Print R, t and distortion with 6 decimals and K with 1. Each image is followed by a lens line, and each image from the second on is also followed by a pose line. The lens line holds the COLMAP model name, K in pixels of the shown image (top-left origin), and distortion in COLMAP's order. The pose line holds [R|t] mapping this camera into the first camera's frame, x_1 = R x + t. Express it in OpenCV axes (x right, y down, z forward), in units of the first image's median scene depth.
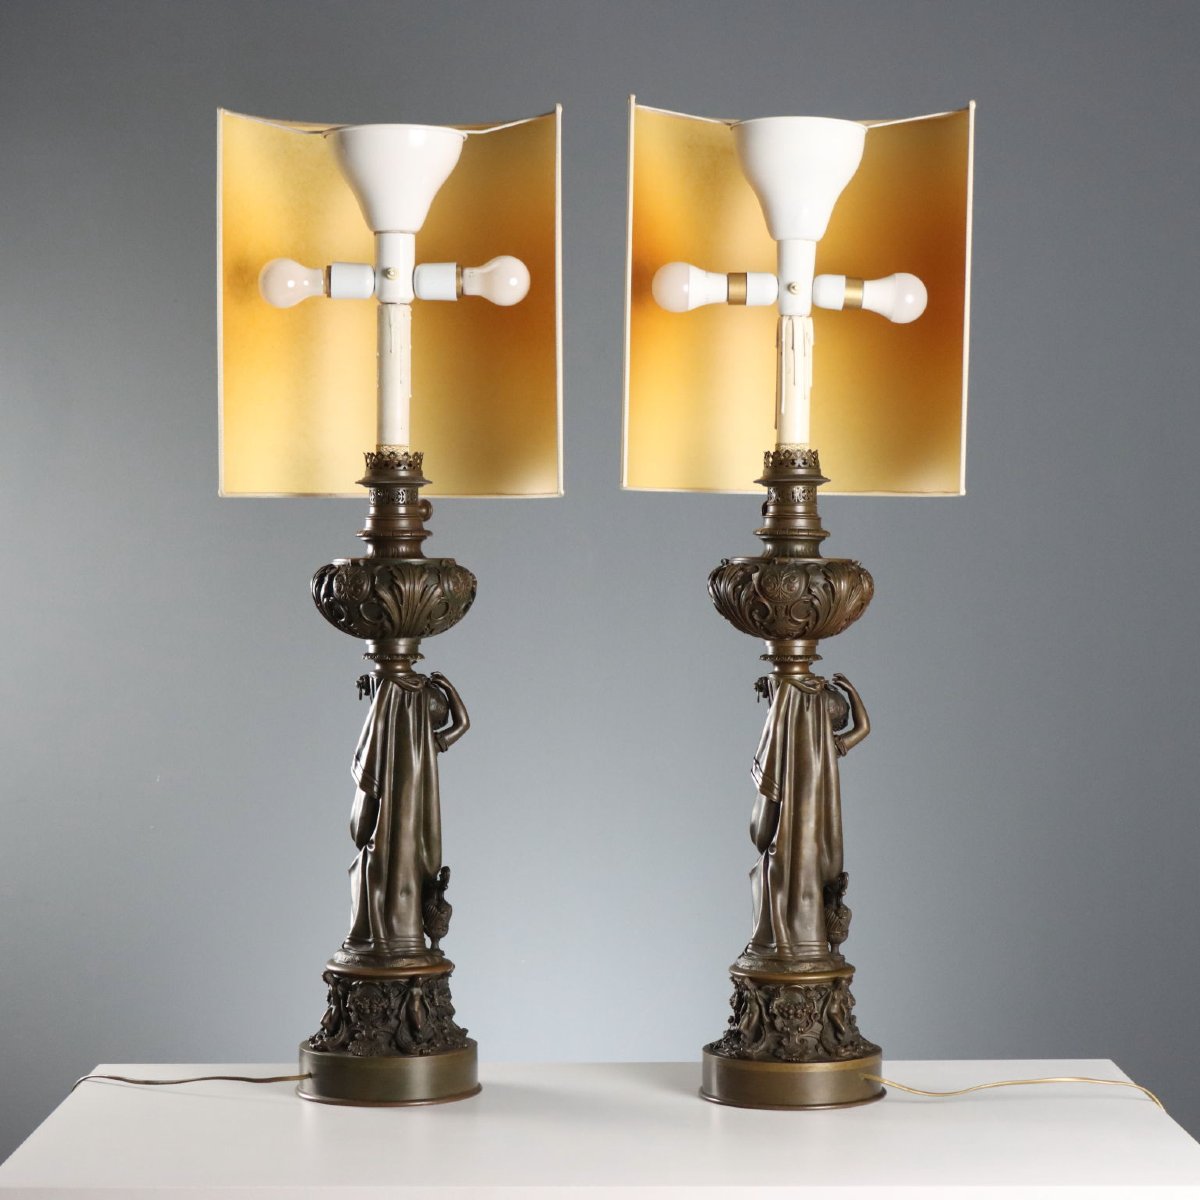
lens RADIAL K [[2991.8, 0, 599.9], [0, 2991.8, 599.9], [0, 0, 1]] dist [-0.017807, 0.000000]
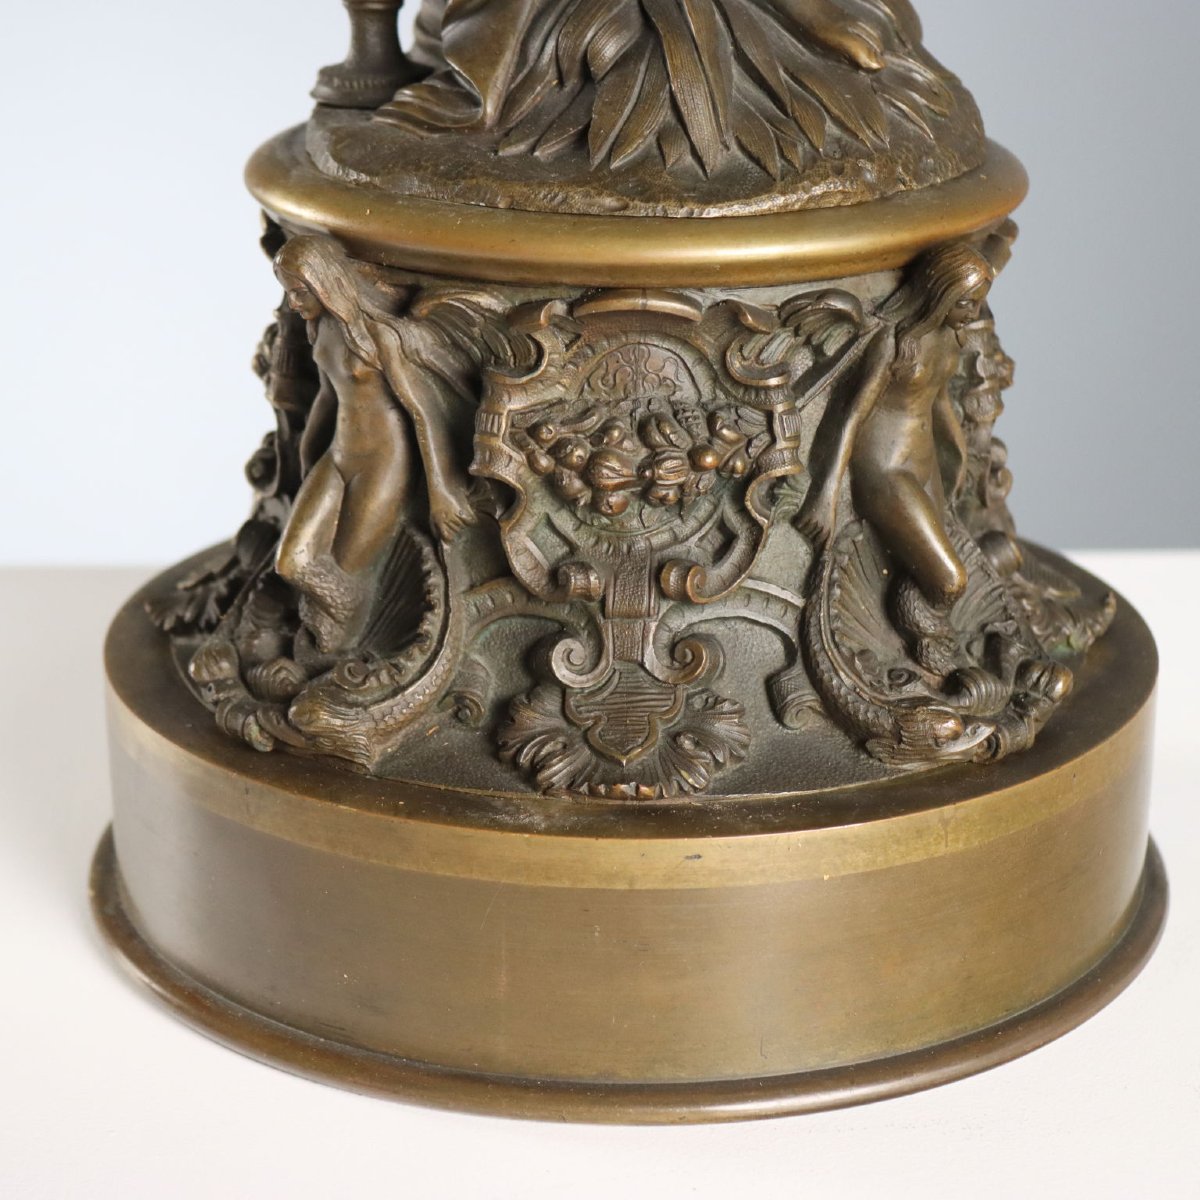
lens RADIAL K [[2991.8, 0, 605.0], [0, 2991.8, 599.1], [0, 0, 1]] dist [-0.017807, 0.000000]
pose [[0.999275, -0.000736, 0.038075, 0.057626], [-0.011063, 0.951083, 0.308736, 0.097258], [-0.036439, -0.308933, 0.950385, 0.853220]]
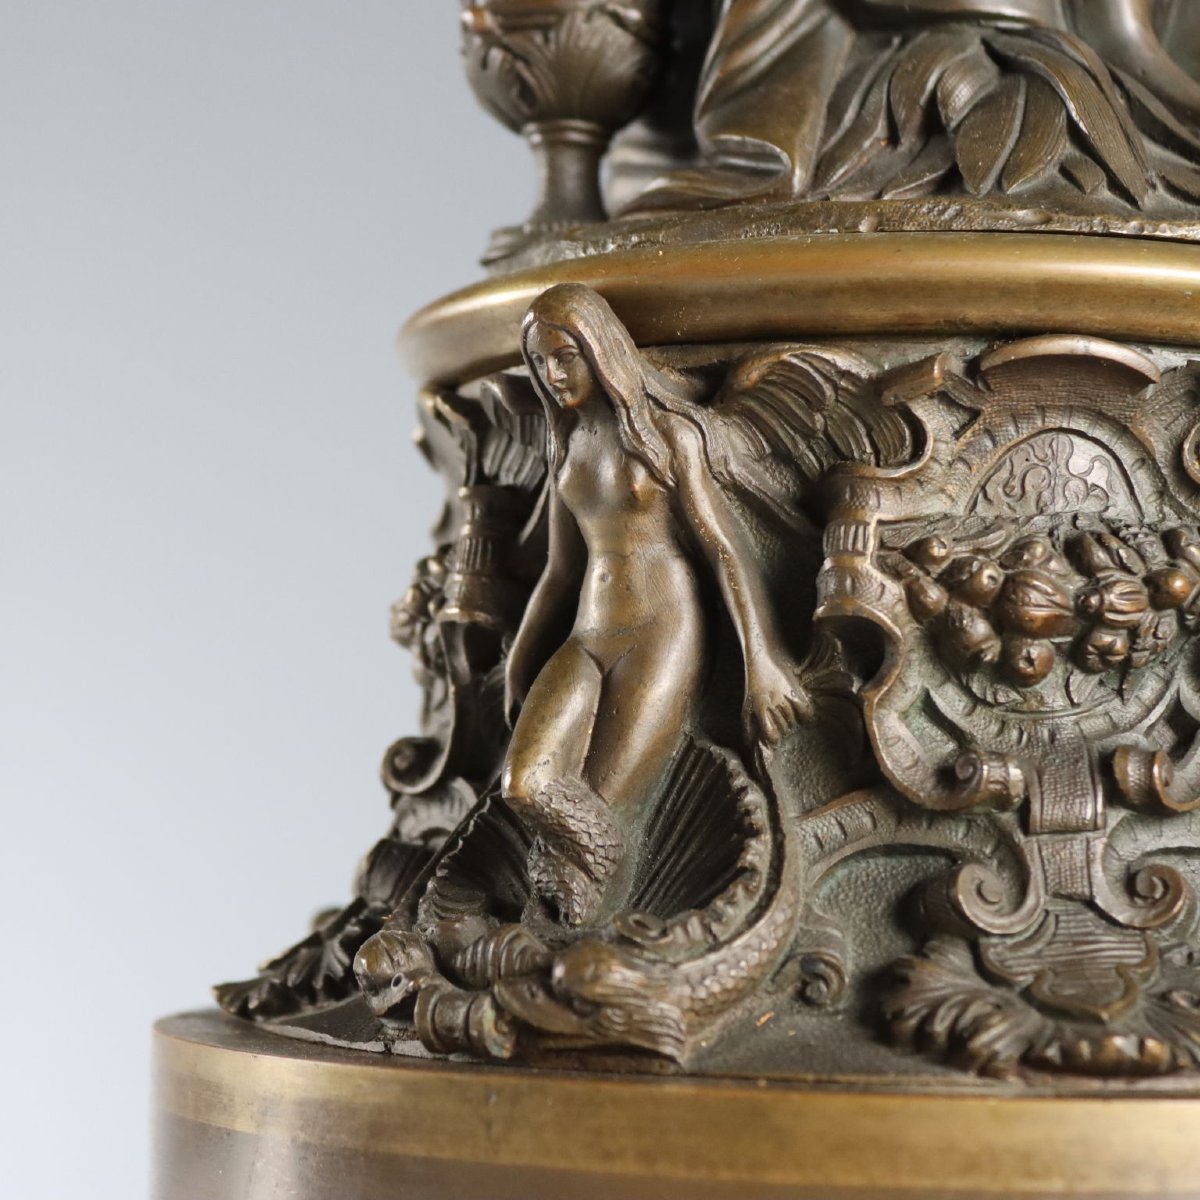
lens RADIAL K [[2991.8, 0, 598.3], [0, 2991.8, 606.1], [0, 0, 1]] dist [-0.017807, 0.000000]
pose [[0.983130, 0.035622, 0.179405, 0.031050], [-0.018200, 0.995036, -0.097834, 0.147743], [-0.181999, 0.092919, 0.978899, 0.901754]]
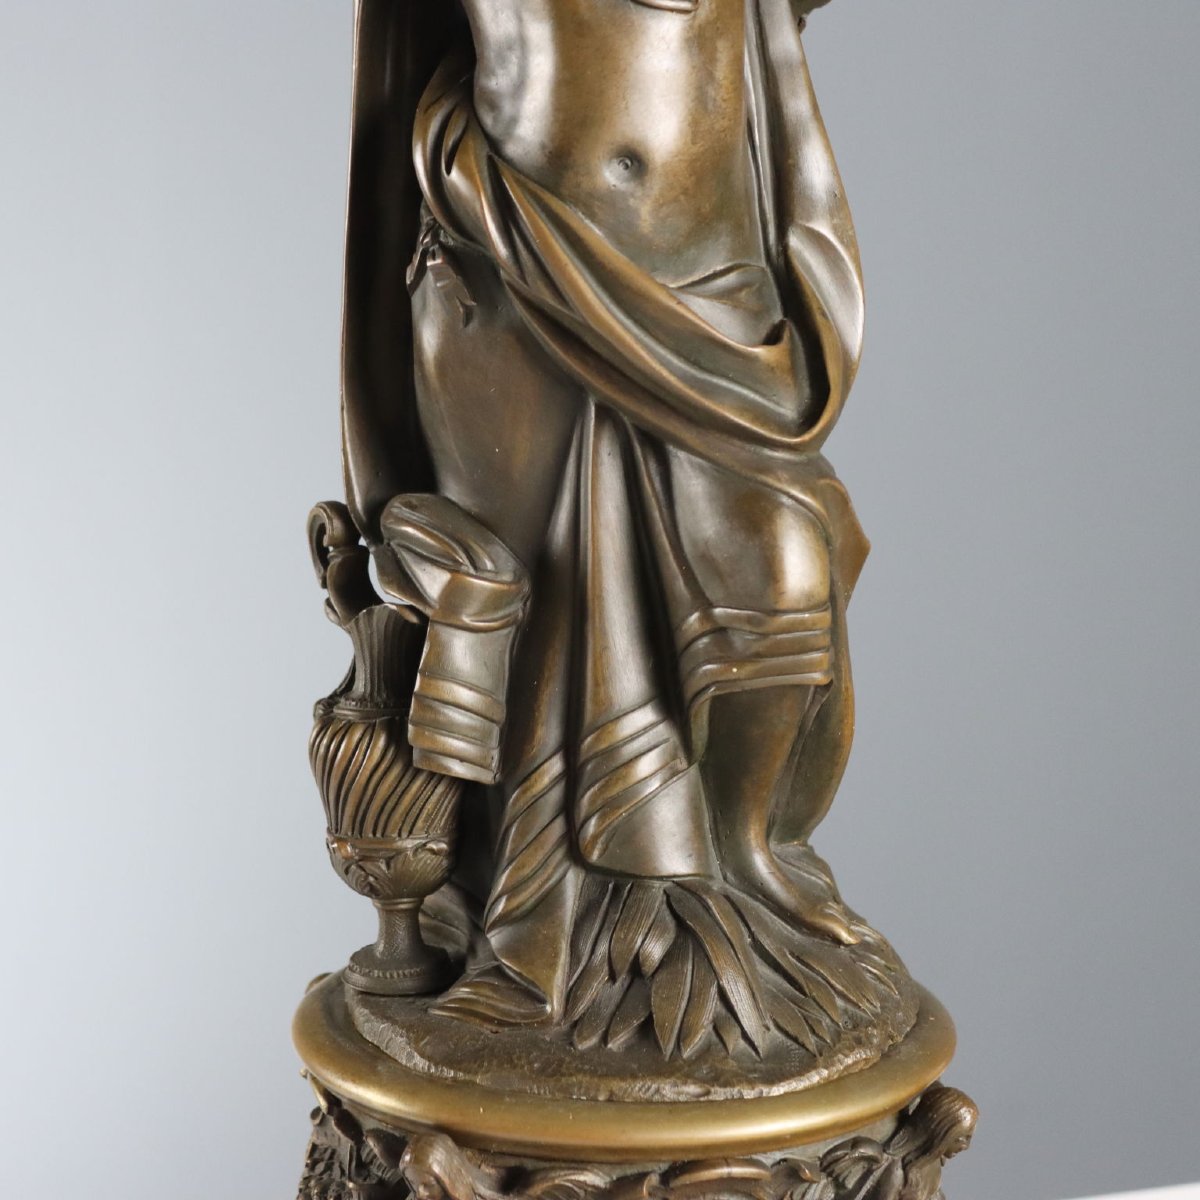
lens RADIAL K [[2991.8, 0, 603.0], [0, 2991.8, 597.3], [0, 0, 1]] dist [-0.017807, 0.000000]
pose [[0.947183, -0.043077, 0.317786, 0.003632], [-0.006629, 0.988096, 0.153698, 0.068335], [-0.320624, -0.147687, 0.935622, 0.839832]]
